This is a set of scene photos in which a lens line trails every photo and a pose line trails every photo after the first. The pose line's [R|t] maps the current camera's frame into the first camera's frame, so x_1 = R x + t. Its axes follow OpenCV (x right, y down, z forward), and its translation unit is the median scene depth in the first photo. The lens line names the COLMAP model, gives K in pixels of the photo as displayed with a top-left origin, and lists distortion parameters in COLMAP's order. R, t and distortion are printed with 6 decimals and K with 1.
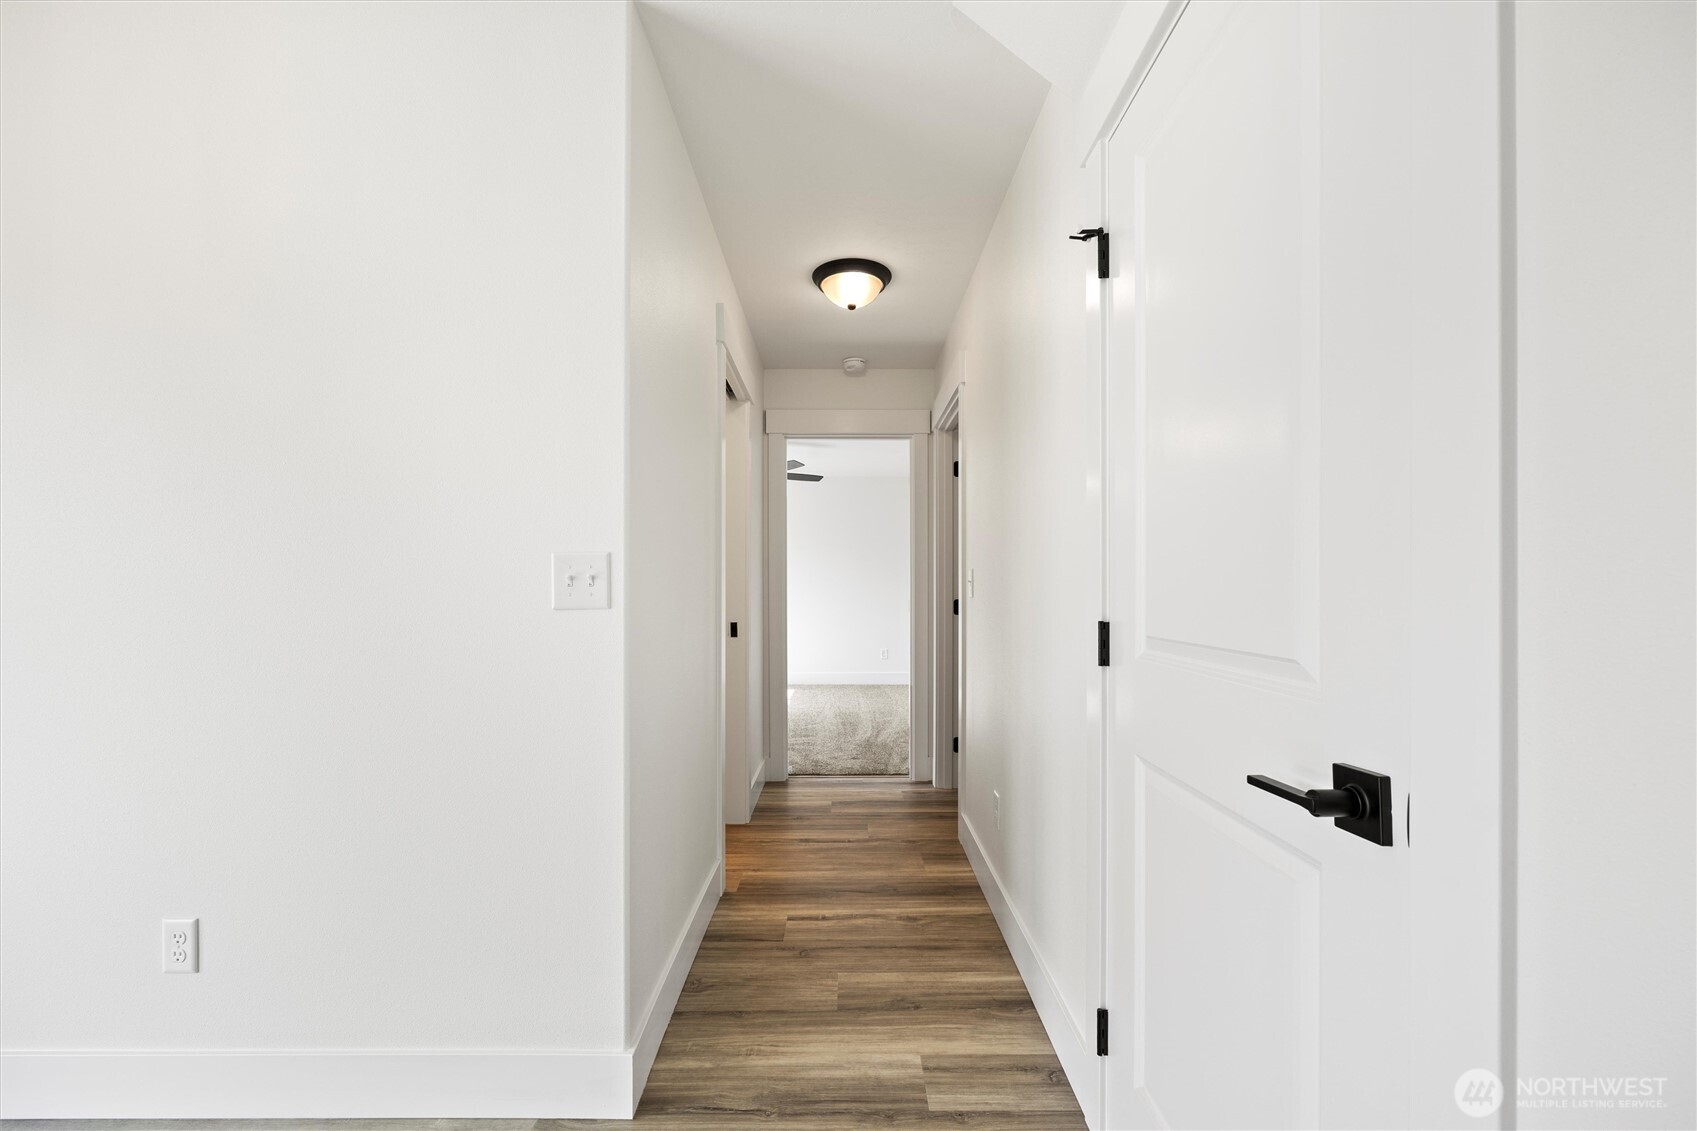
lens RADIAL K [[685.9, 0, 848.9], [0, 685.9, 577.2], [0, 0, 1]] dist [-0.000575, -0.000060]
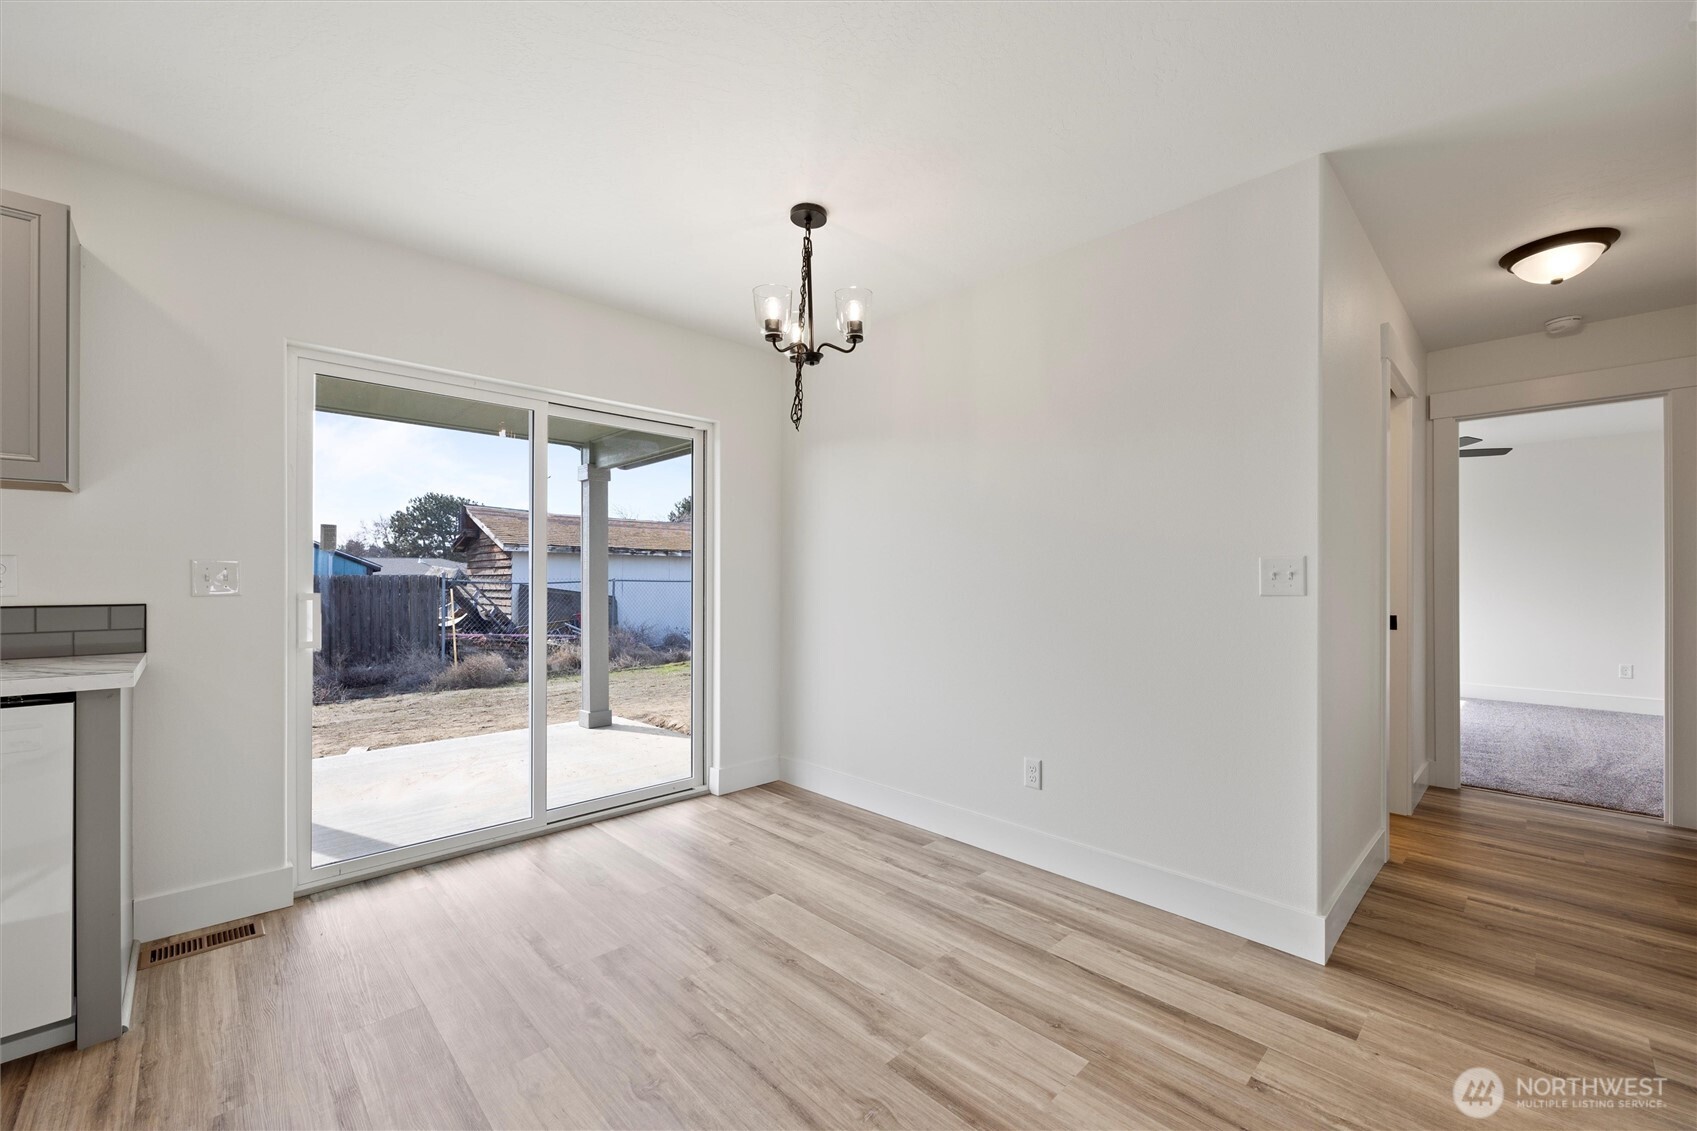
lens RADIAL K [[685.9, 0, 848.9], [0, 685.9, 577.2], [0, 0, 1]] dist [-0.000575, -0.000060]
pose [[0.693313, -0.000237, -0.720637, 0.007917], [0.007085, 0.999954, 0.006488, -0.004054], [0.720602, -0.009604, 0.693283, -0.337570]]
